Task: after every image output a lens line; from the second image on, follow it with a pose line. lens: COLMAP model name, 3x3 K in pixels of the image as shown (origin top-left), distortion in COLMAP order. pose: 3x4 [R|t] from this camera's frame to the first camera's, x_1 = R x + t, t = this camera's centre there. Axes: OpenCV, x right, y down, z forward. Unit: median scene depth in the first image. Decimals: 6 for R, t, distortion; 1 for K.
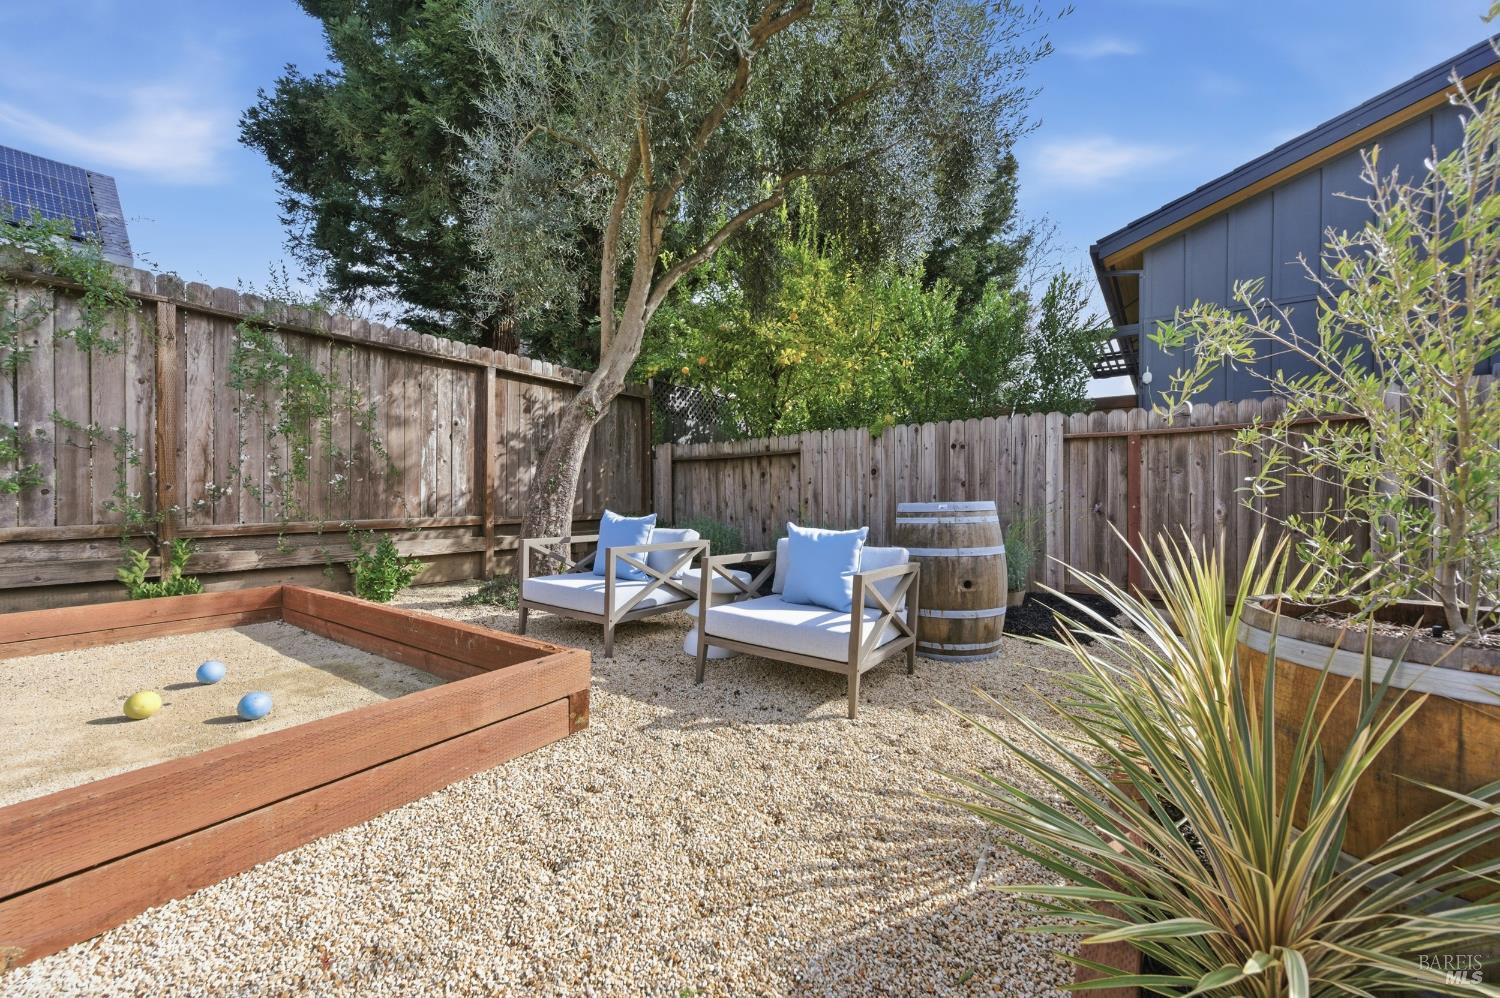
lens RADIAL K [[588.7, 0, 750.0], [0, 588.7, 499.0], [0, 0, 1]] dist [0.006389, -0.000406]
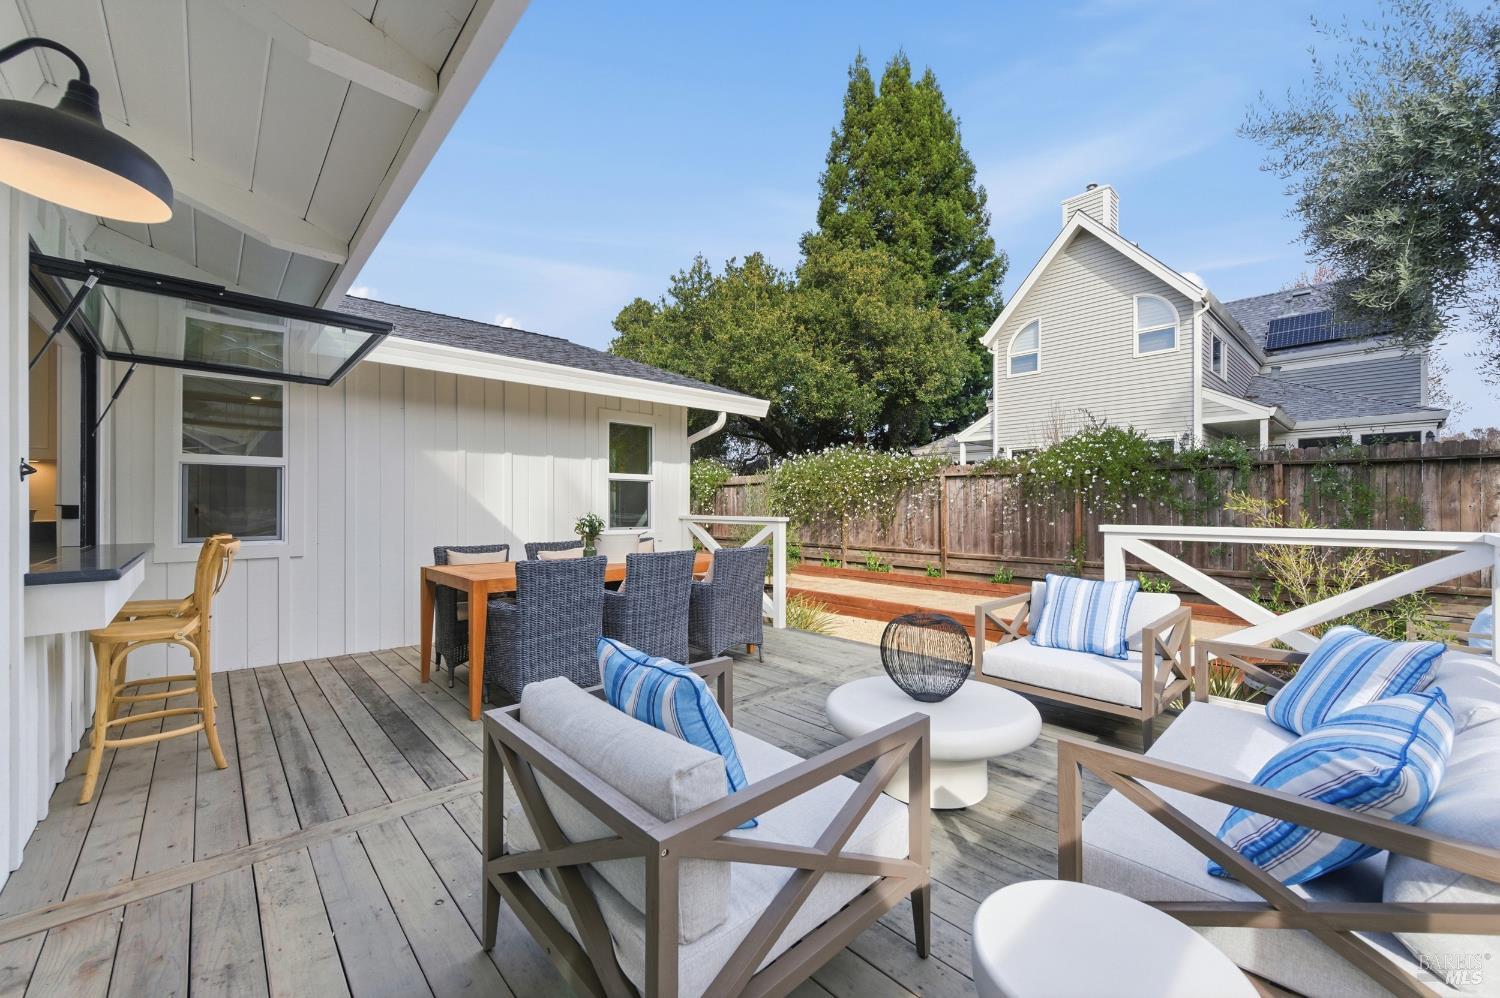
lens RADIAL K [[588.7, 0, 750.0], [0, 588.7, 499.0], [0, 0, 1]] dist [0.006389, -0.000406]
pose [[-0.204971, -0.008371, -0.978732, 0.958477], [-0.009286, 0.999935, -0.006608, -0.132431], [0.978724, 0.007734, -0.205035, -0.235117]]
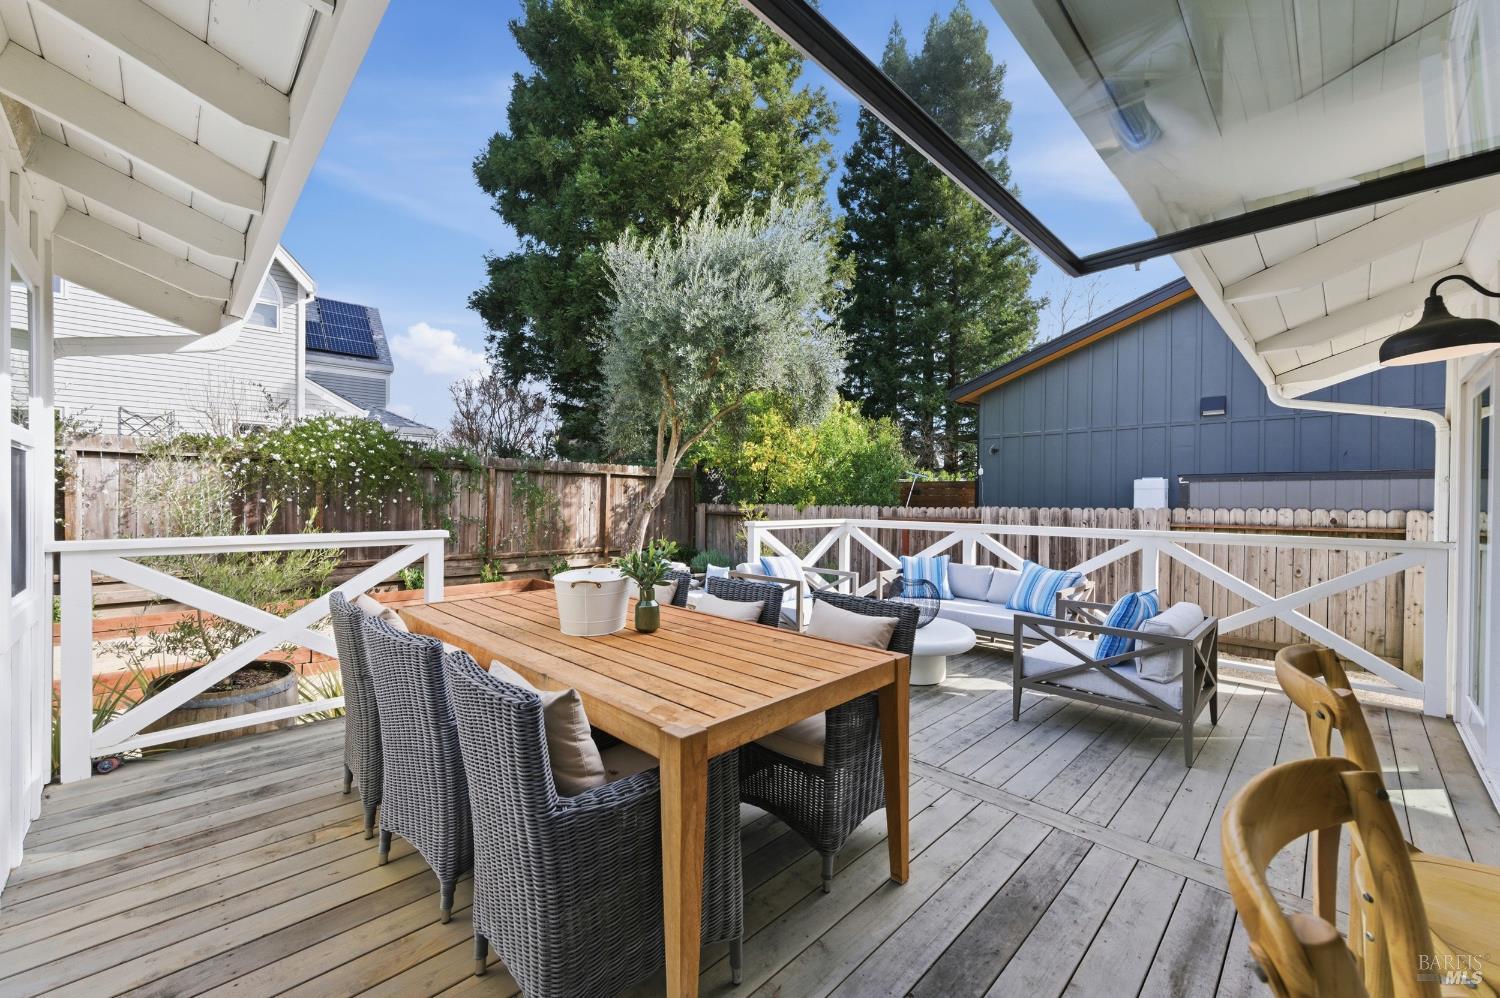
lens RADIAL K [[588.7, 0, 750.0], [0, 588.7, 499.0], [0, 0, 1]] dist [0.006389, -0.000406]
pose [[0.985763, 0.014972, -0.167470, 0.412674], [-0.016016, 0.999860, -0.004887, -0.146632], [0.167374, 0.007499, 0.985865, -0.988617]]
